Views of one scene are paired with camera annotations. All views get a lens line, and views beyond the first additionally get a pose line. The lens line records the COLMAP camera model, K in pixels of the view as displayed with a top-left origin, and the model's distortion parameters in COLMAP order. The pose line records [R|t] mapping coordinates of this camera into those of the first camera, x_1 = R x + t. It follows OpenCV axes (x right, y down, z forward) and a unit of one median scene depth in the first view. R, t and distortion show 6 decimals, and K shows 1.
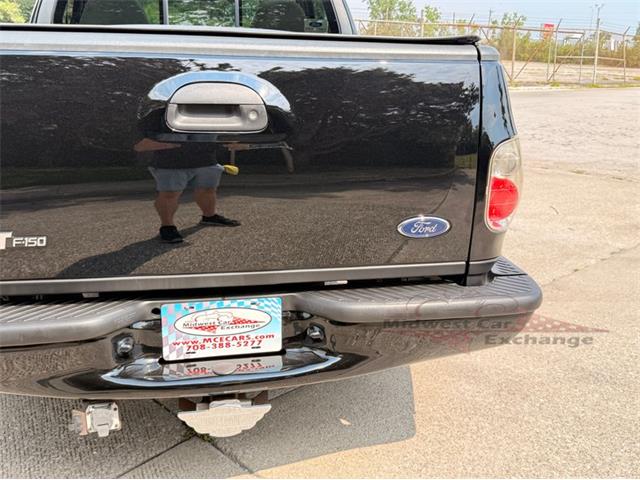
lens RADIAL K [[652.4, 0, 320.0], [0, 652.4, 240.0], [0, 0, 1]] dist [0.143655, -0.351747]
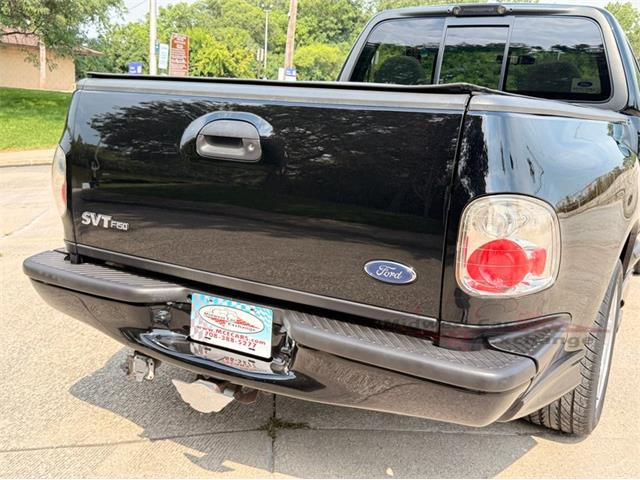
lens RADIAL K [[652.4, 0, 320.0], [0, 652.4, 240.0], [0, 0, 1]] dist [0.143655, -0.351747]
pose [[0.756889, 0.148442, -0.636463, 0.709569], [-0.210778, 0.977270, -0.022731, -0.022313], [0.618621, 0.151358, 0.770972, 0.163738]]
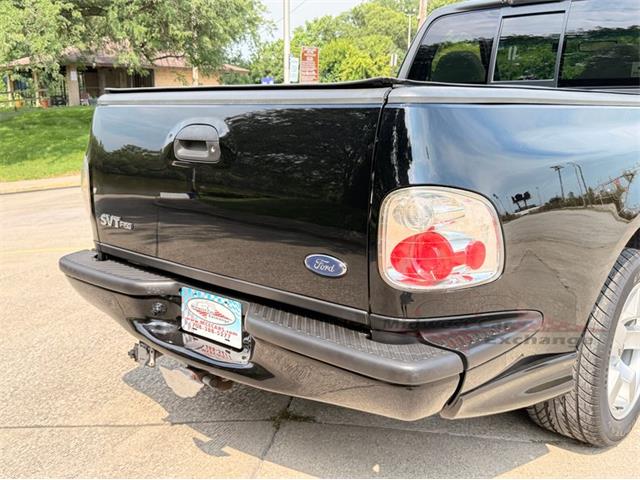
lens RADIAL K [[652.0, 0, 311.1], [0, 652.0, 240.5], [0, 0, 1]] dist [0.144490, -0.344648]
pose [[0.584440, 0.137457, -0.799709, 0.959619], [-0.204214, 0.978742, 0.018987, -0.072840], [0.785319, 0.152215, 0.600087, 0.372977]]
